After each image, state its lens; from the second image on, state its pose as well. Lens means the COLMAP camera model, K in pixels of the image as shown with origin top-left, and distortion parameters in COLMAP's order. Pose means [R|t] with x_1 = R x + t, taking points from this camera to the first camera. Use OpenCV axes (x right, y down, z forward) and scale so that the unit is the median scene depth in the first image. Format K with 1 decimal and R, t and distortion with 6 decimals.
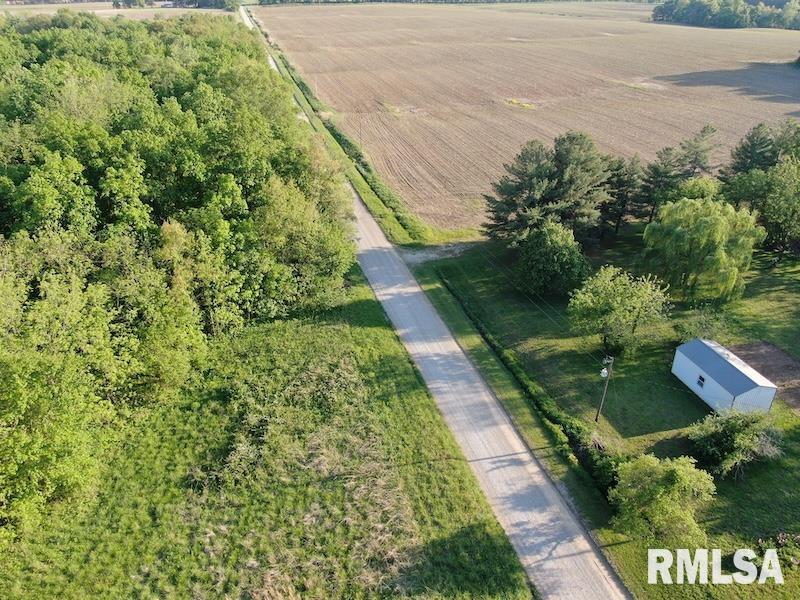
lens RADIAL K [[574.8, 0, 400.0], [0, 574.8, 300.0], [0, 0, 1]] dist [-0.014434, -0.000221]
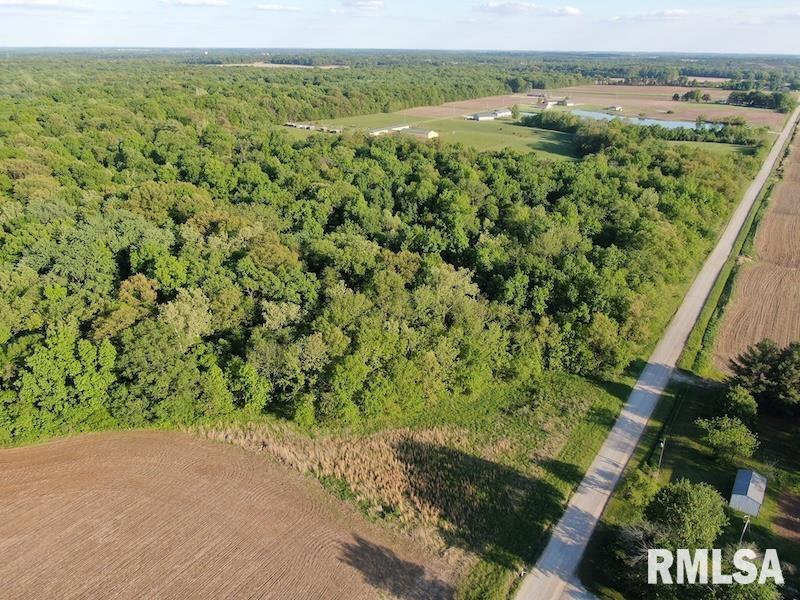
lens RADIAL K [[574.8, 0, 400.0], [0, 574.8, 300.0], [0, 0, 1]] dist [-0.014434, -0.000221]
pose [[0.644579, 0.307230, -0.700091, 0.824056], [-0.369231, 0.926932, 0.066824, -0.130954], [0.669467, 0.215422, 0.710920, -1.071360]]
